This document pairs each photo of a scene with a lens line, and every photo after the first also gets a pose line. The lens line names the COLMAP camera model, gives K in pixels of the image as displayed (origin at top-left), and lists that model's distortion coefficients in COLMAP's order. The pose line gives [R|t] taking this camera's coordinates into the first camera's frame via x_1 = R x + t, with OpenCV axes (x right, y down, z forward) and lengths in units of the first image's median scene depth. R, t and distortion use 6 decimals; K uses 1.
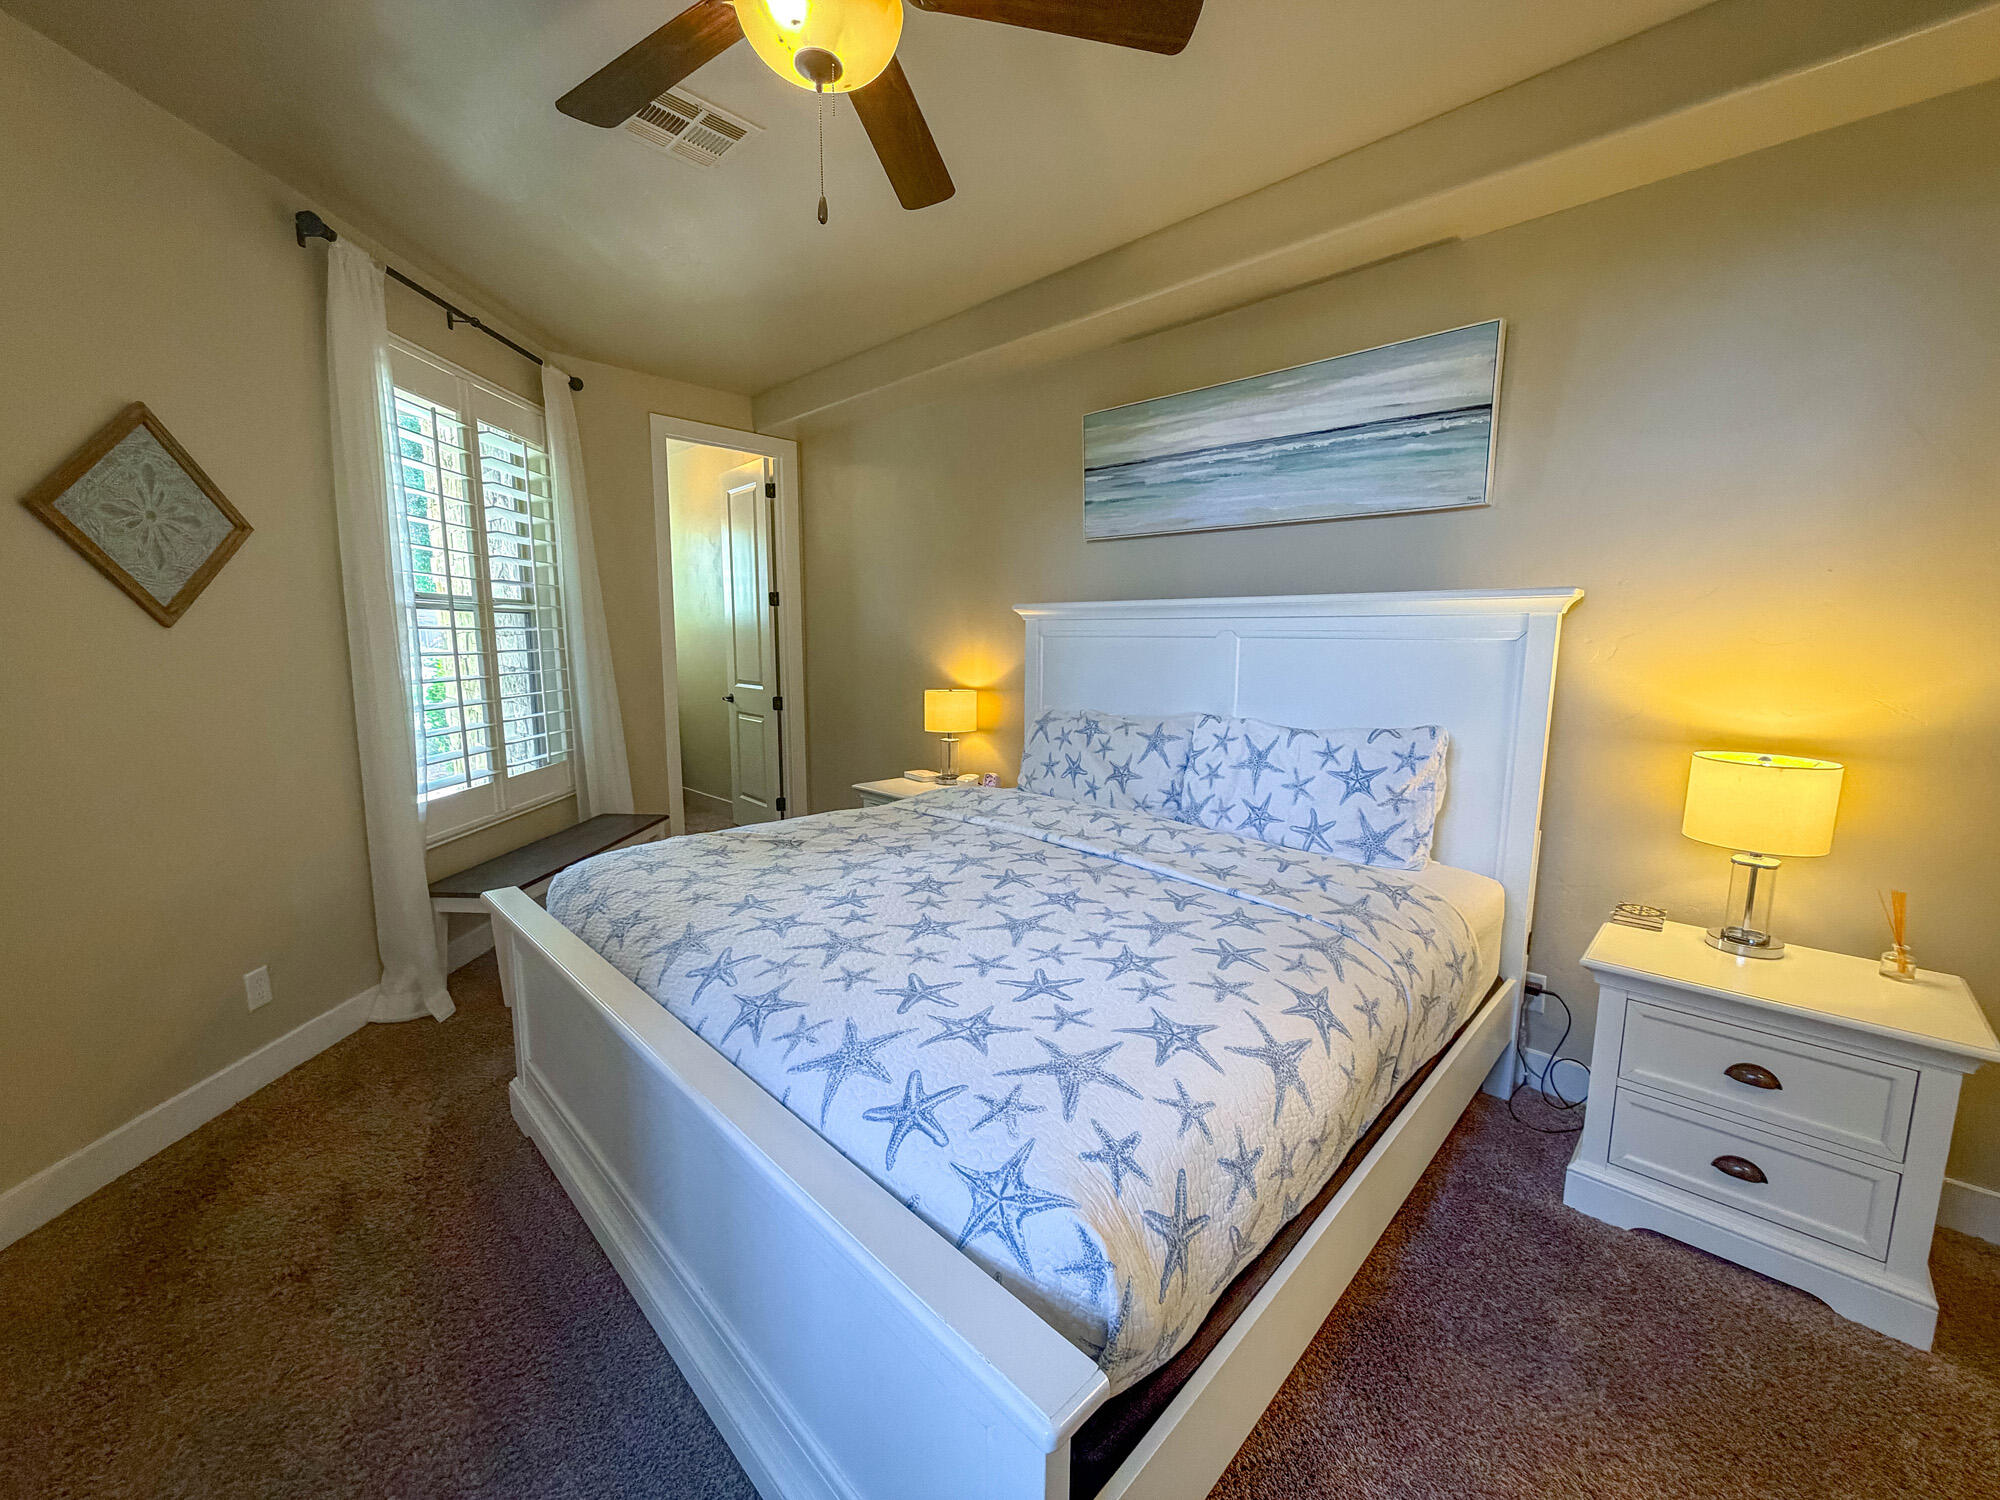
lens RADIAL K [[803.4, 0, 1006.6], [0, 803.4, 749.7], [0, 0, 1]] dist [-0.002760, 0.000336]
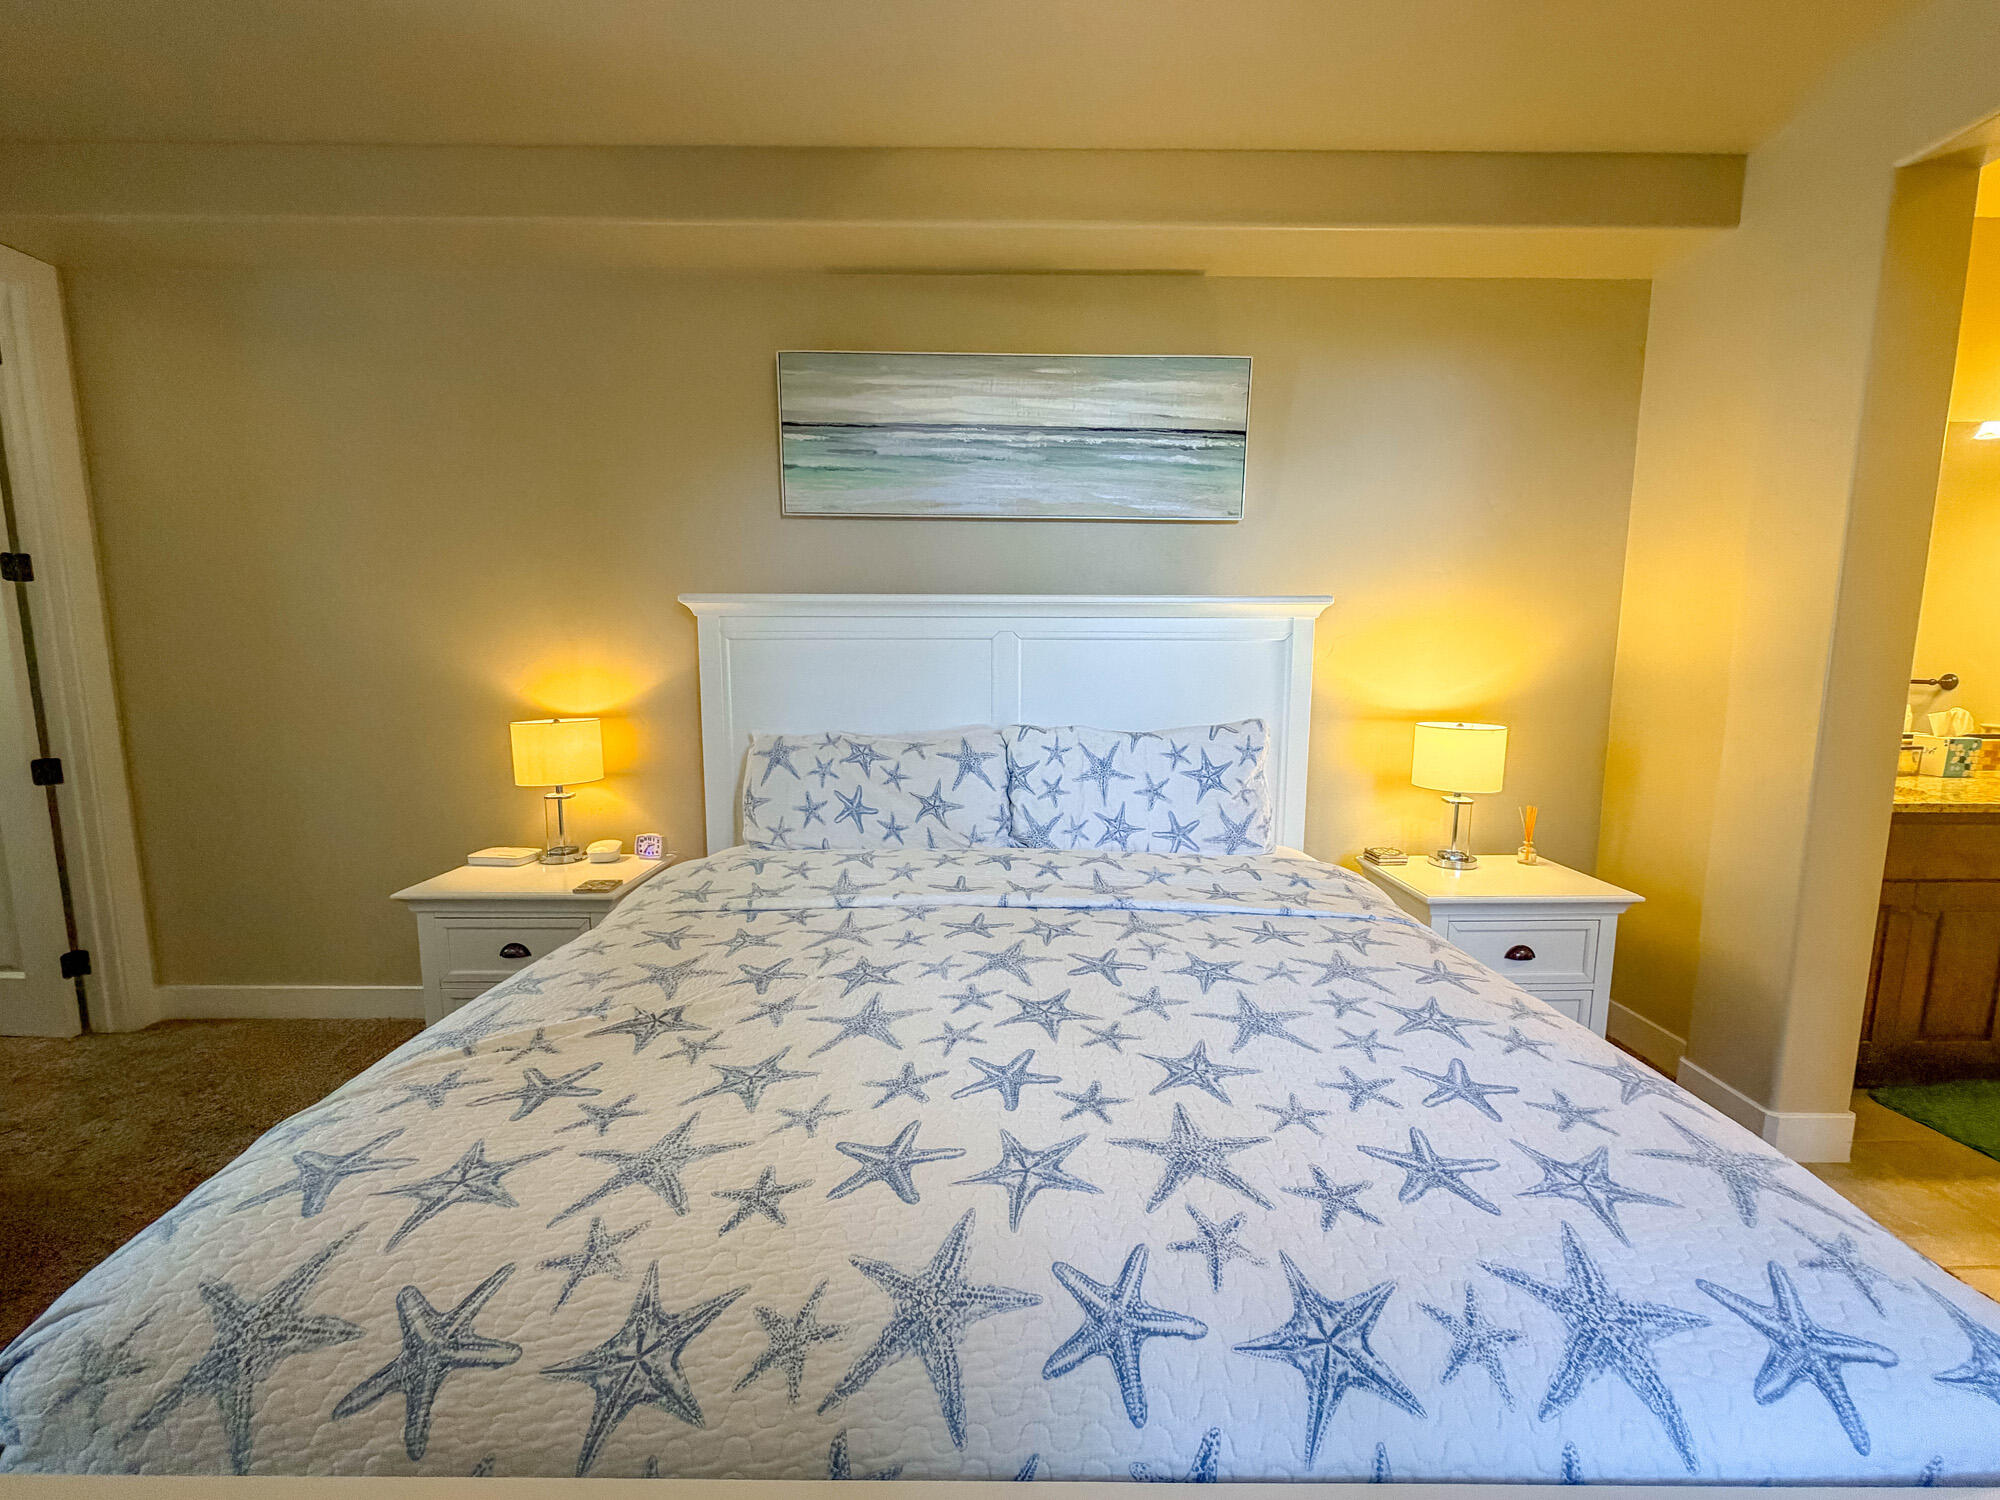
lens RADIAL K [[803.4, 0, 1007.9], [0, 803.4, 750.0], [0, 0, 1]] dist [-0.002760, 0.000336]
pose [[0.704980, -0.093805, 0.702997, -0.456192], [0.101048, 0.994387, 0.031353, -0.054039], [-0.701992, 0.048933, 0.710502, 0.446161]]
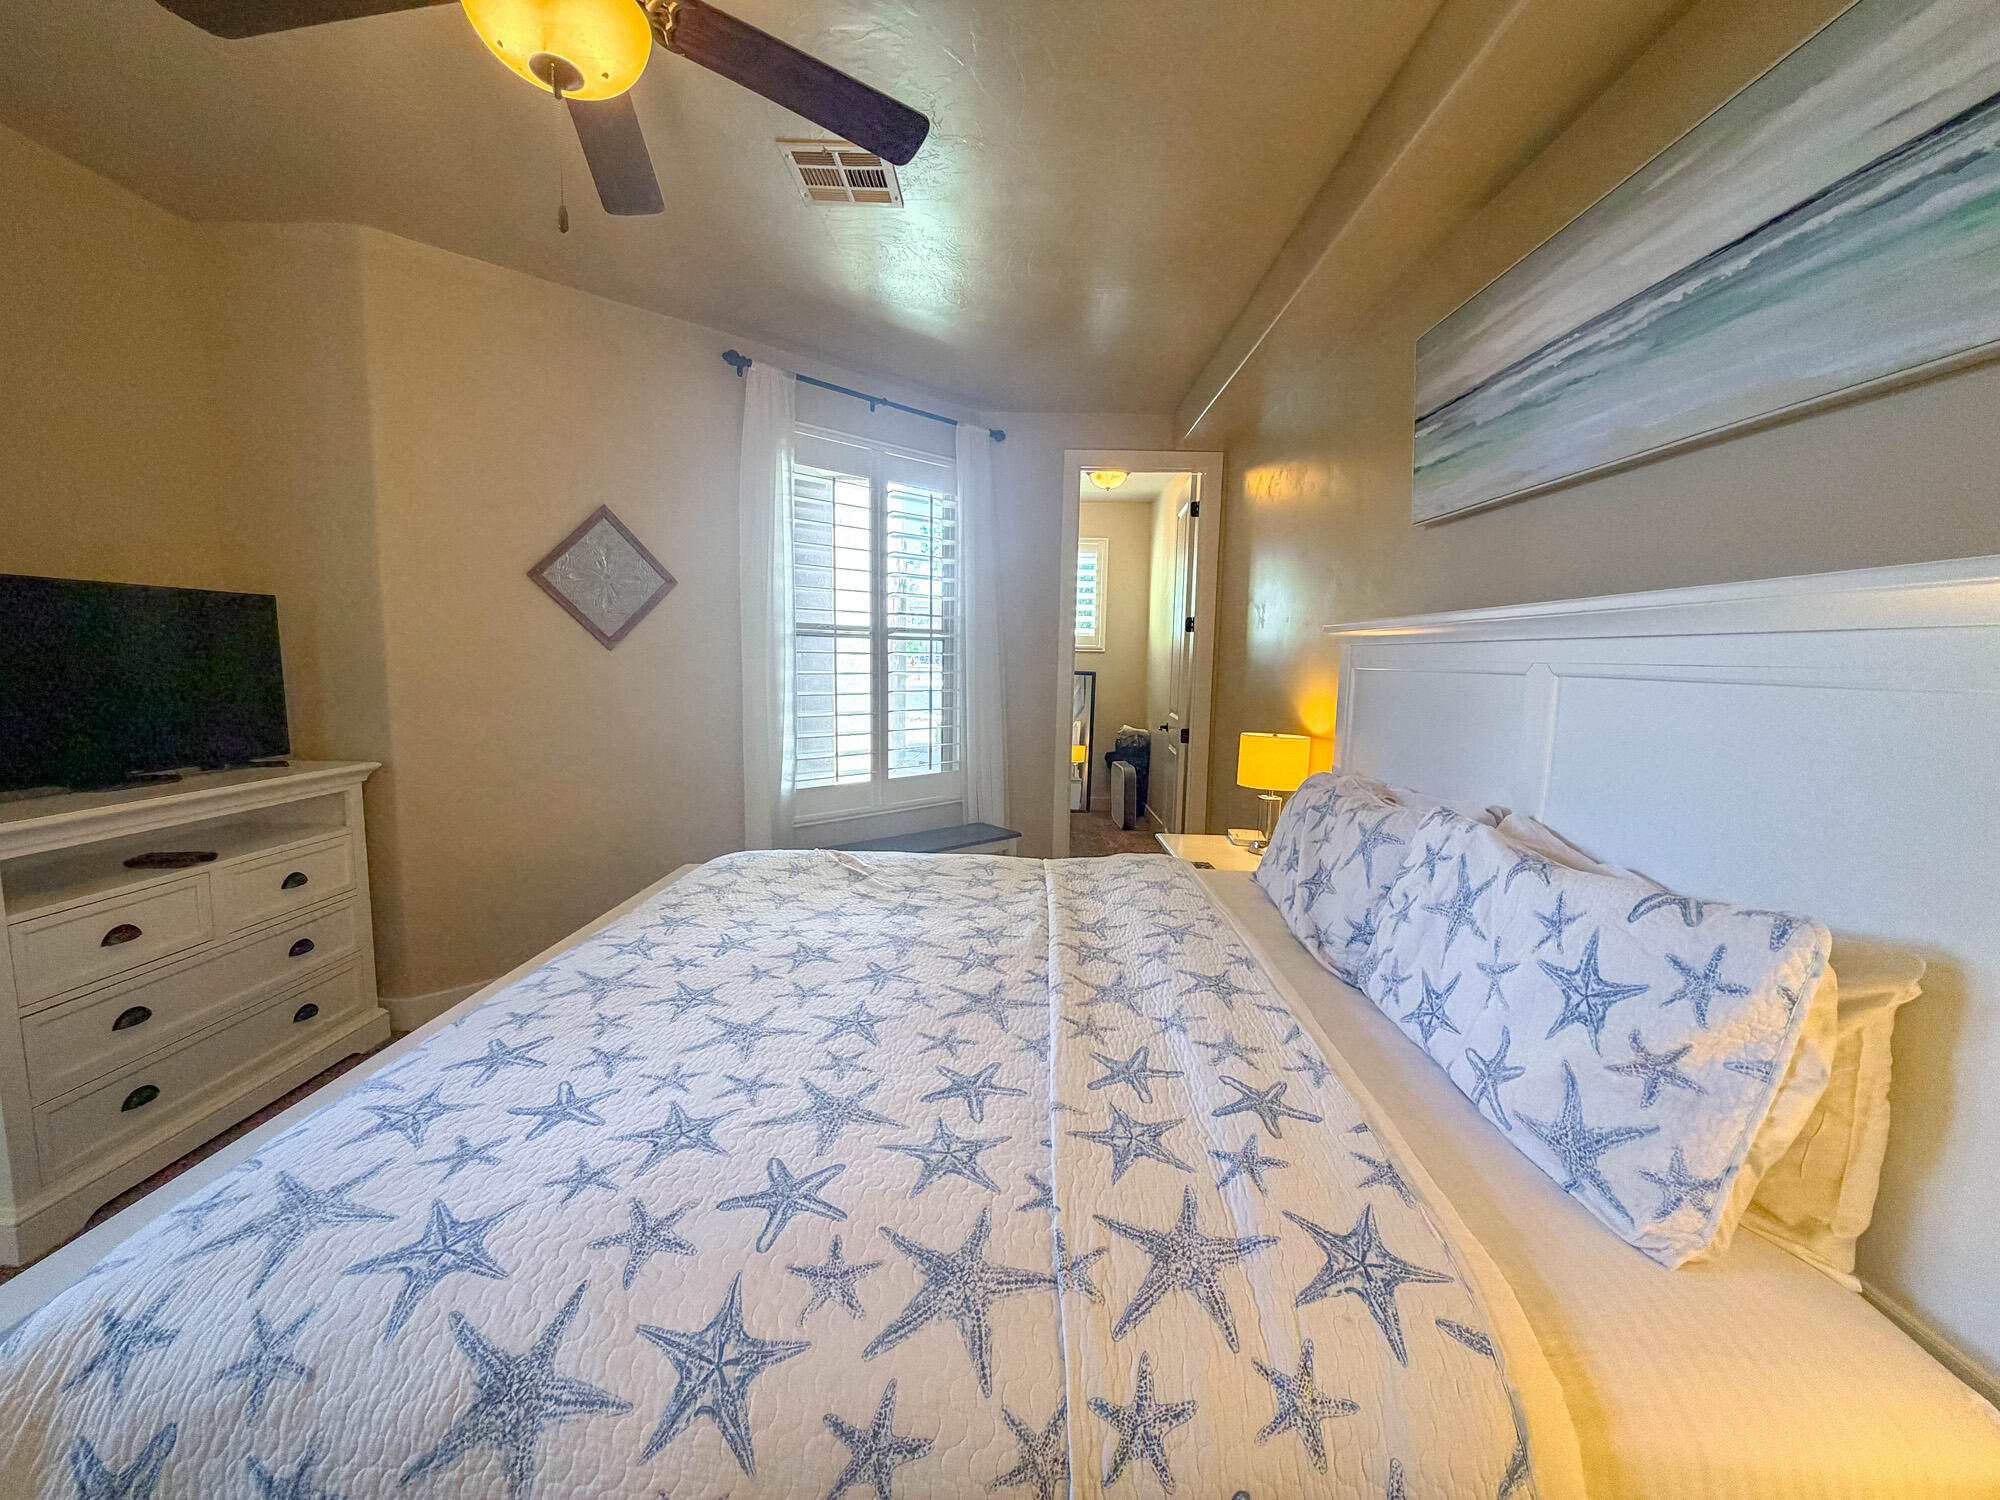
lens RADIAL K [[803.4, 0, 1003.2], [0, 803.4, 748.7], [0, 0, 1]] dist [-0.002760, 0.000336]
pose [[0.689786, 0.090639, -0.718318, 0.516728], [-0.116256, 0.993125, 0.013677, -0.067264], [0.714619, 0.074074, 0.695581, 0.441126]]
